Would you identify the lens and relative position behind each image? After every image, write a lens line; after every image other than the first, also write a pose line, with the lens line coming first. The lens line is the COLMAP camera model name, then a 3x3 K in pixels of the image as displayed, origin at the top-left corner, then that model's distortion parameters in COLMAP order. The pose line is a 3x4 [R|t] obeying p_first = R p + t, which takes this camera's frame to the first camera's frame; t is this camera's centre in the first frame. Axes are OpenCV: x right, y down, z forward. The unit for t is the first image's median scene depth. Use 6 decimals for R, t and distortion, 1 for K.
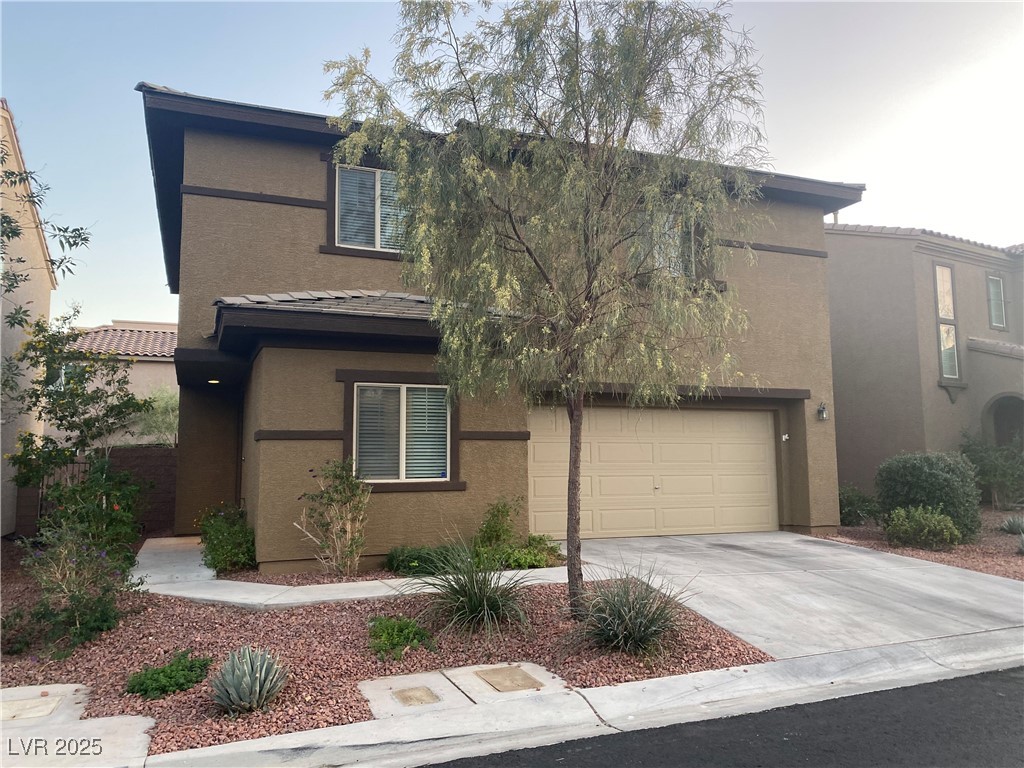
lens RADIAL K [[780.4, 0, 512.0], [0, 780.4, 384.0], [0, 0, 1]] dist [0.043069, -0.033638]
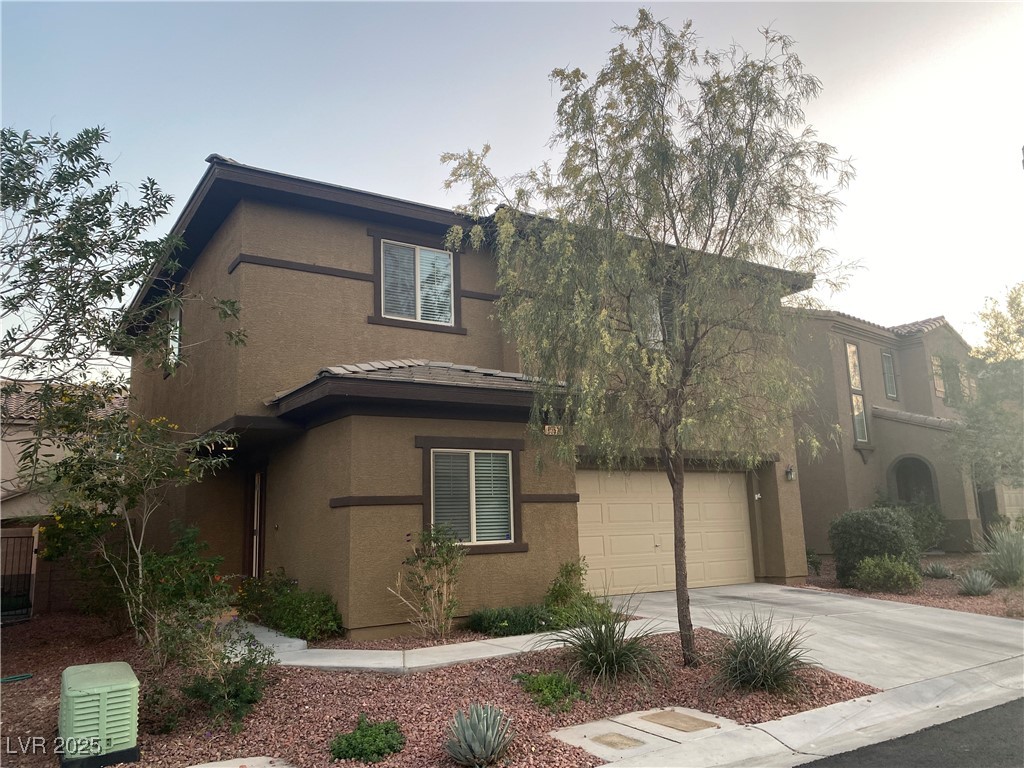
lens RADIAL K [[780.4, 0, 512.0], [0, 780.4, 384.0], [0, 0, 1]] dist [0.043069, -0.033638]
pose [[0.982757, 0.010103, 0.184627, -0.265805], [0.004758, 0.996794, -0.079868, -0.004213], [-0.184842, 0.079369, 0.979558, -0.042118]]
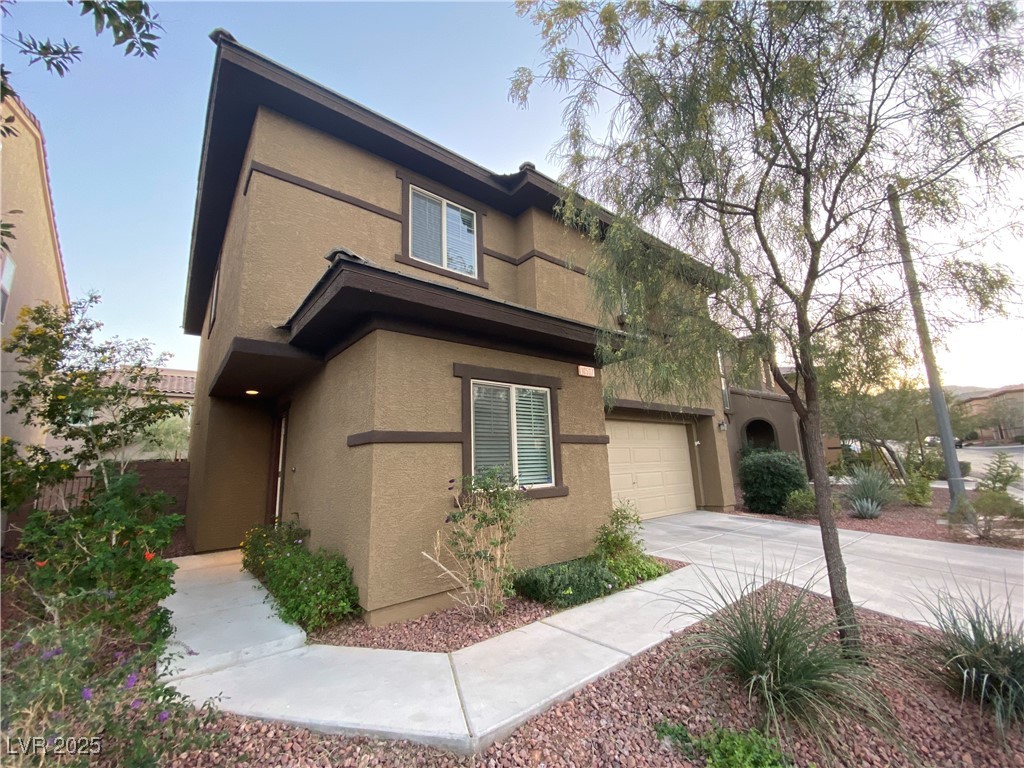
lens RADIAL K [[414.2, 0, 508.9], [0, 414.2, 383.0], [0, 0, 1]] dist [0.023085, -0.021370]
pose [[0.956639, 0.030798, 0.289645, -0.274182], [-0.002635, 0.995269, -0.097124, 0.044785], [-0.291266, 0.092149, 0.952194, 0.492734]]
